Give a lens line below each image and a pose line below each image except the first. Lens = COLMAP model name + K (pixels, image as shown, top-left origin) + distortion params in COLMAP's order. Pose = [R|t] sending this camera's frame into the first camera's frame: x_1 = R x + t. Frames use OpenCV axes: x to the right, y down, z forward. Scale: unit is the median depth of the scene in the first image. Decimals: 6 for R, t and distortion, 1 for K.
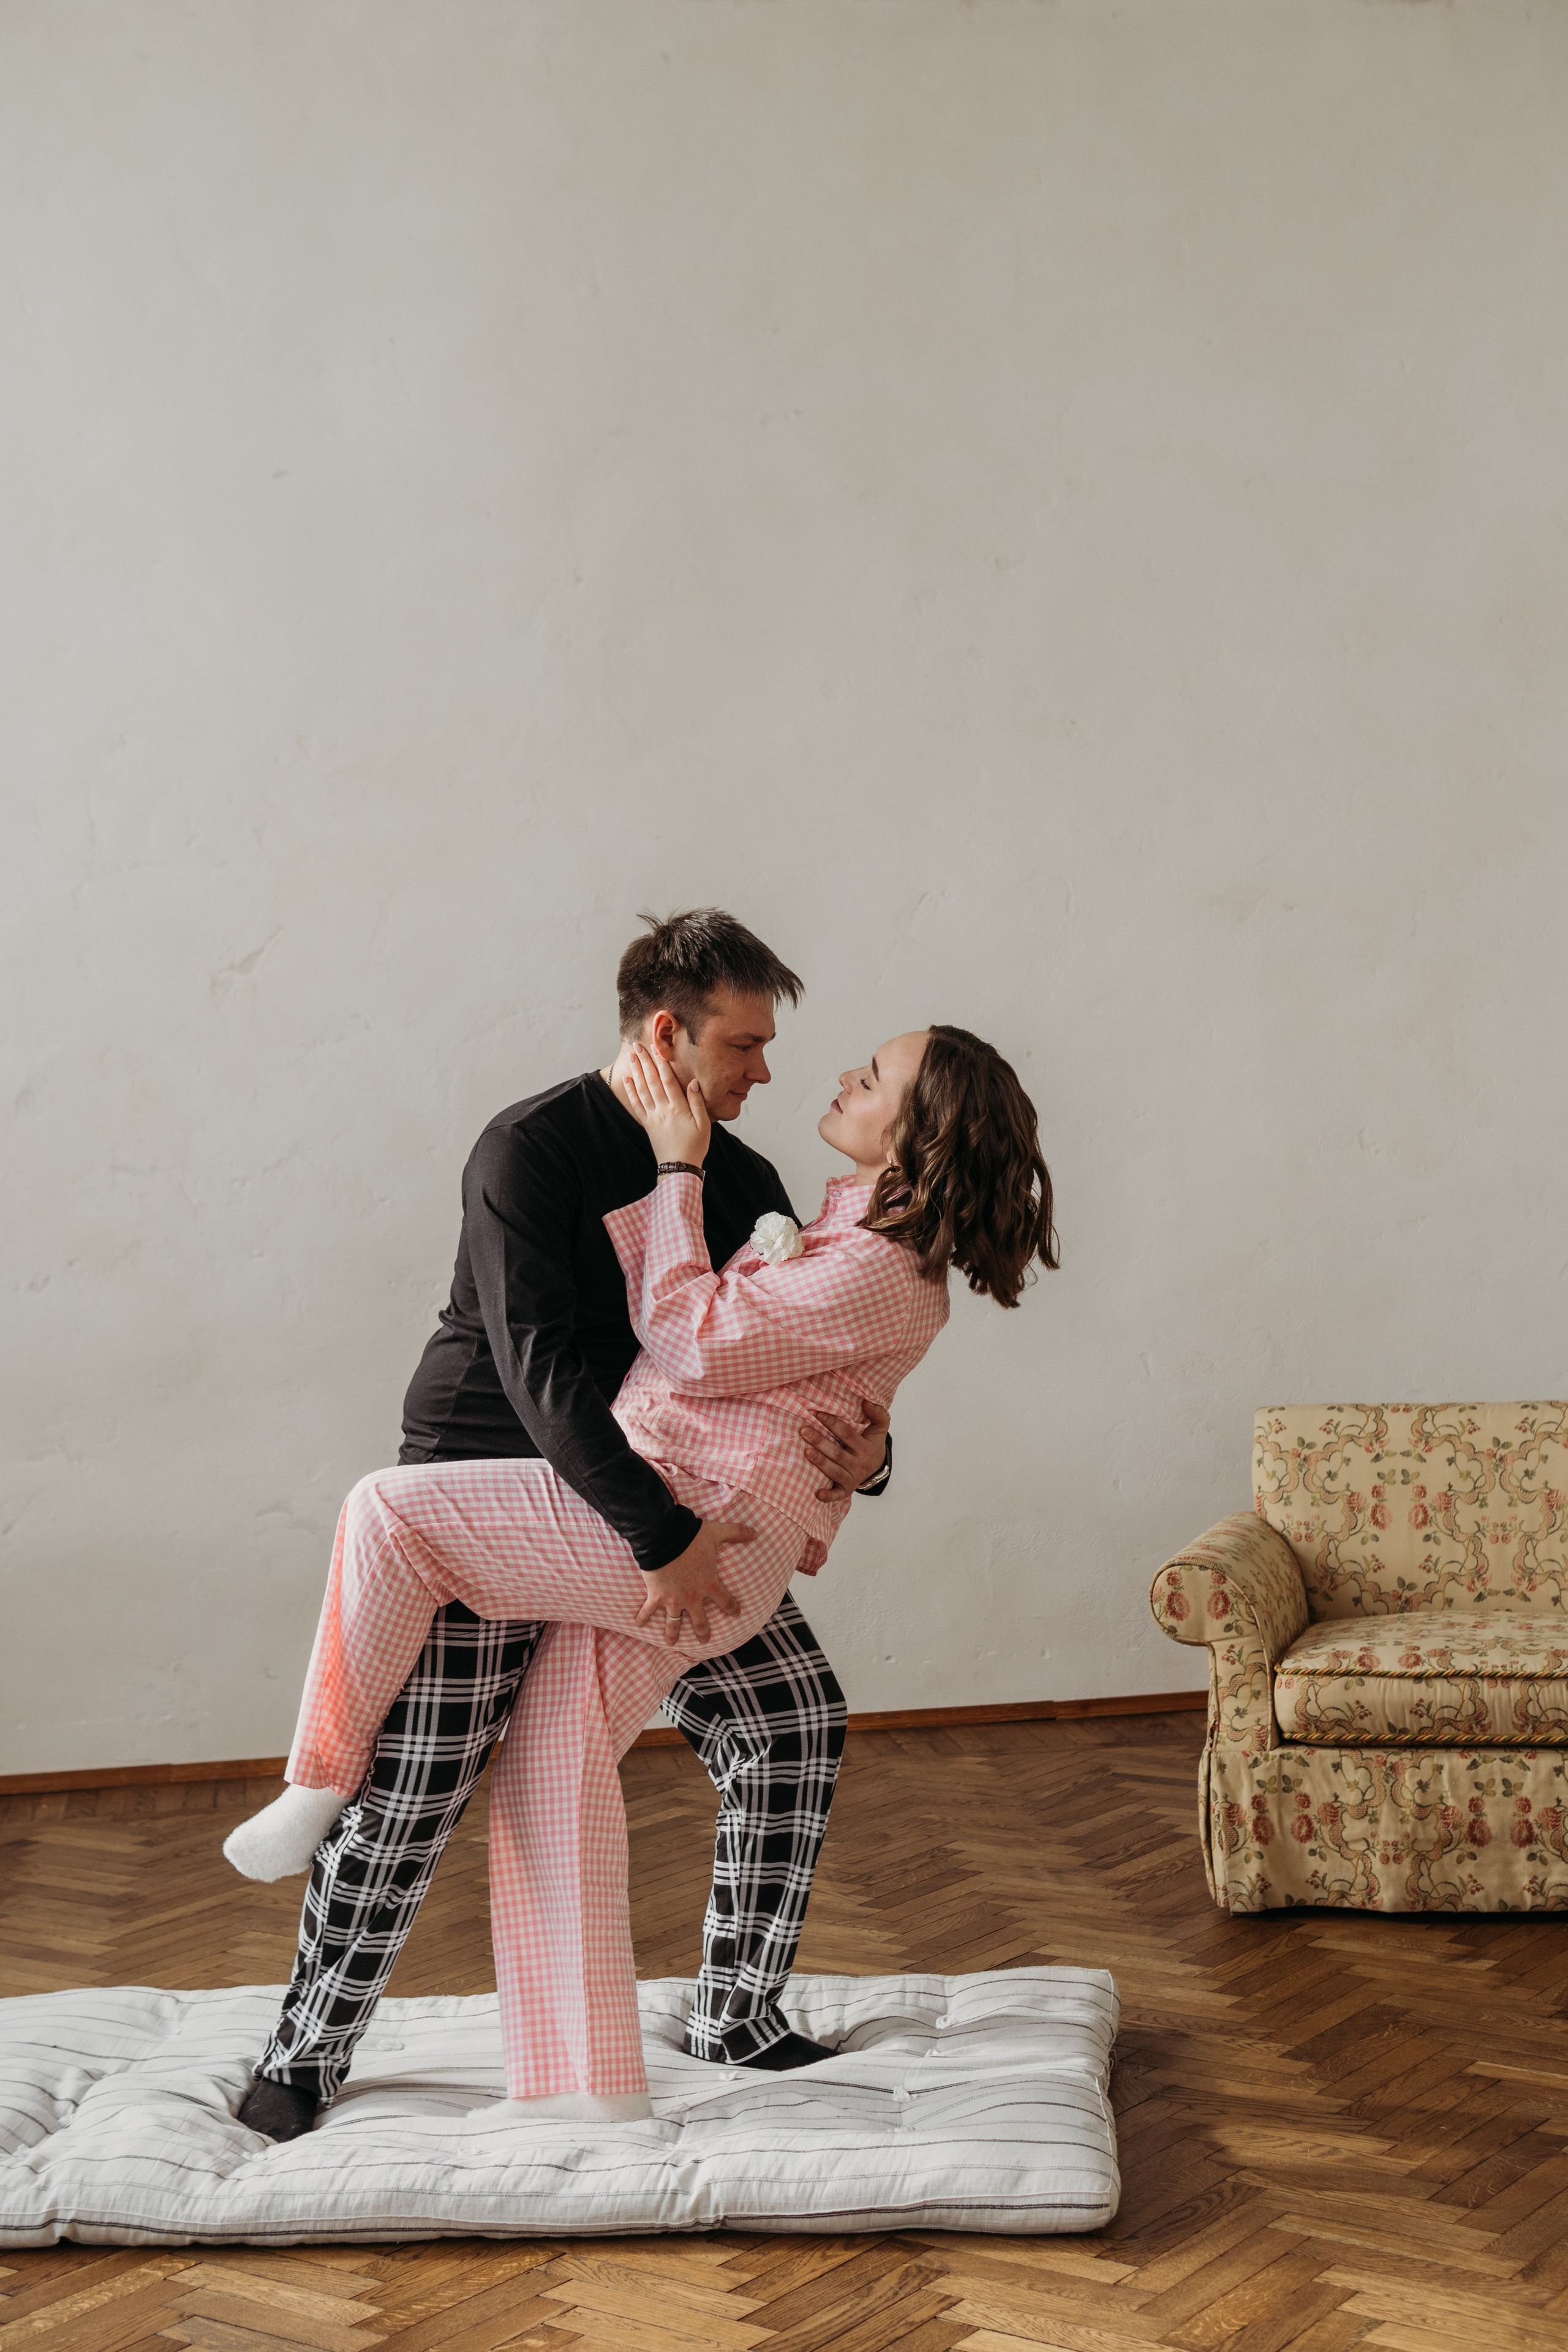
lens RADIAL K [[3107.2, 0, 784.0], [0, 3107.2, 1176.0], [0, 0, 1]] dist [-0.006005, 0.235784]
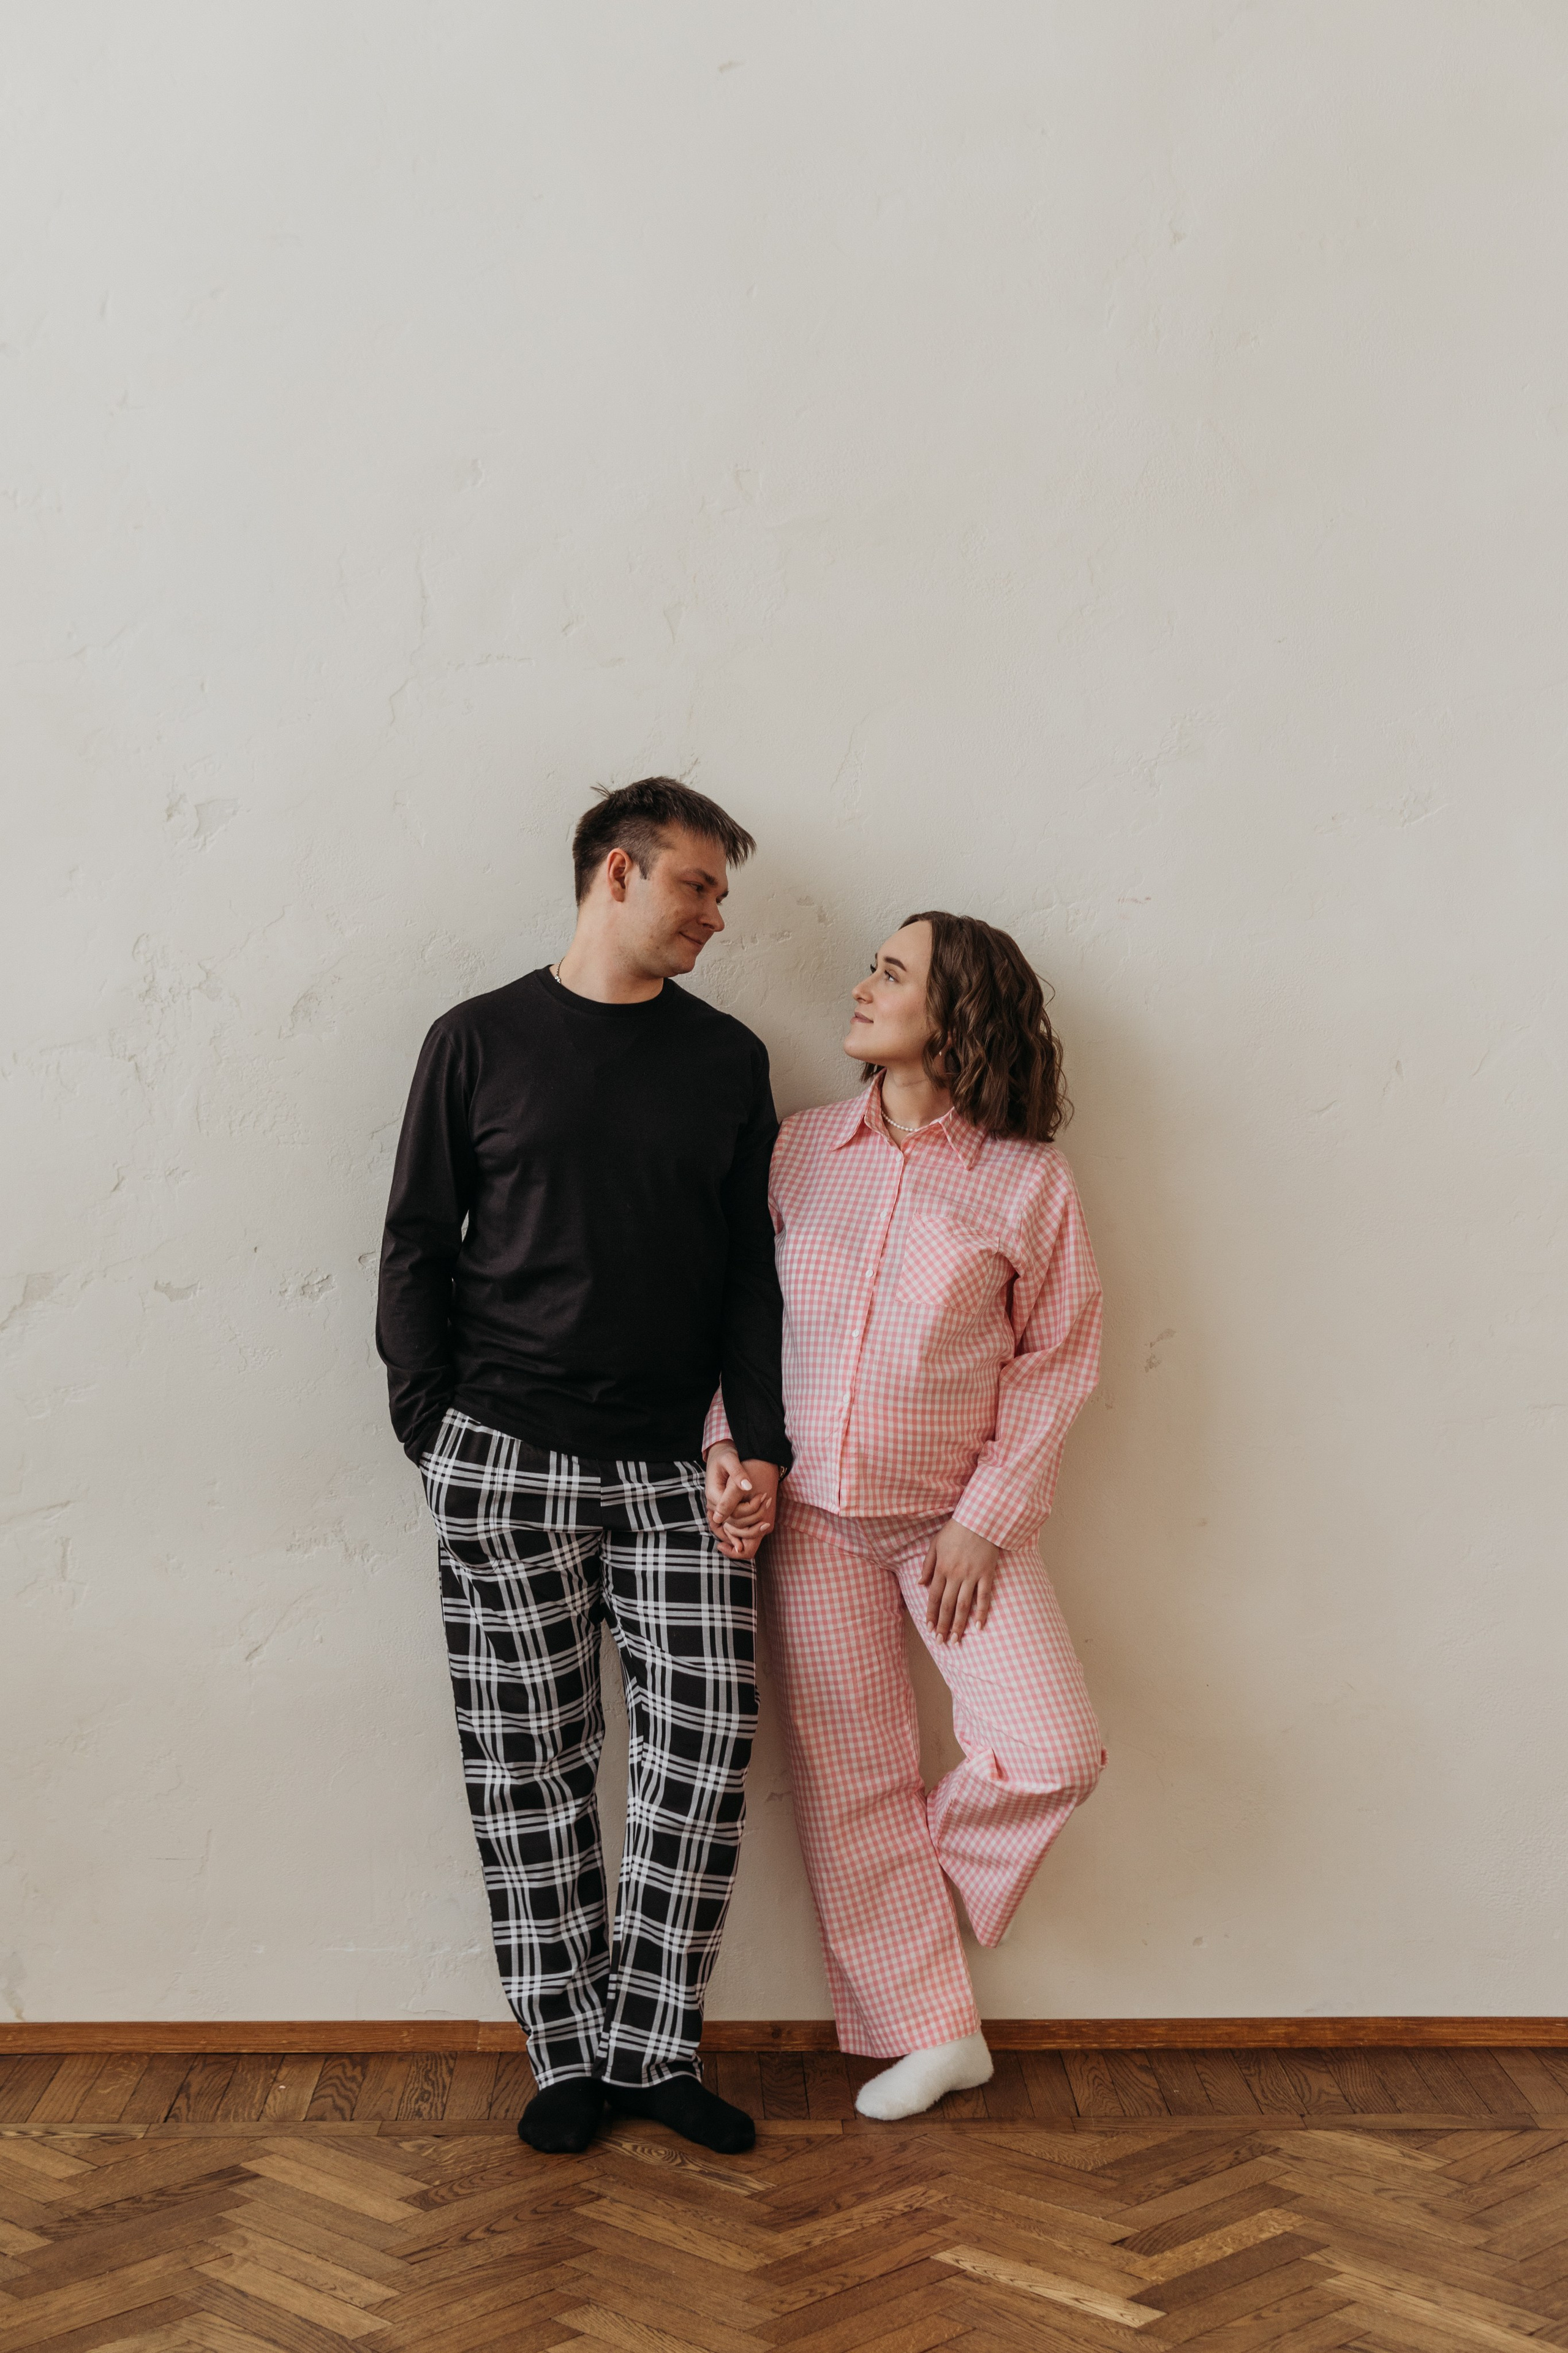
lens RADIAL K [[3168.3, 0, 784.0], [0, 3168.3, 1176.5], [0, 0, 1]] dist [0.025164, 0.078422]
pose [[0.990257, 0.048669, -0.130467, -0.062133], [-0.045338, 0.998568, 0.028383, -0.014709], [0.131661, -0.022191, 0.991046, 0.400336]]
